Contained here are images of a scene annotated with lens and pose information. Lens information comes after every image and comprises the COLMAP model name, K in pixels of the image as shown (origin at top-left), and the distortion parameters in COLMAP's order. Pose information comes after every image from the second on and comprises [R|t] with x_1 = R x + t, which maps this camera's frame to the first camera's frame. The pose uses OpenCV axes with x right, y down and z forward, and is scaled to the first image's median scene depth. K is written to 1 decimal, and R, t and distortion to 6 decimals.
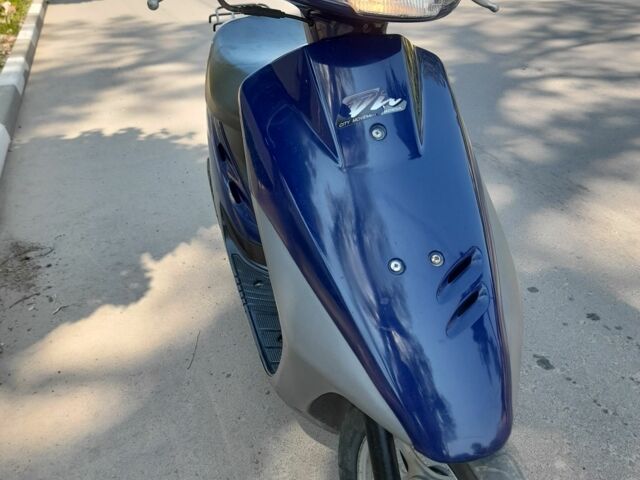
lens RADIAL K [[627.5, 0, 319.7], [0, 627.5, 239.5], [0, 0, 1]] dist [0.042838, -0.036829]
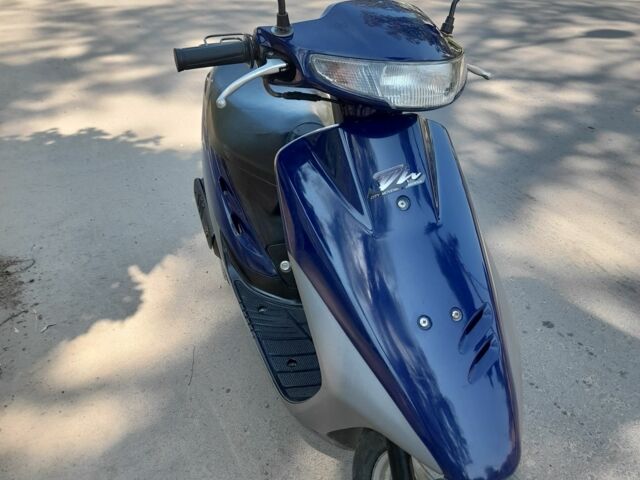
lens RADIAL K [[627.5, 0, 319.7], [0, 627.5, 239.5], [0, 0, 1]] dist [0.042838, -0.036829]
pose [[0.994061, -0.009365, 0.108420, -0.107681], [0.005194, 0.999238, 0.038692, -0.086008], [-0.108699, -0.037899, 0.993352, -0.080131]]
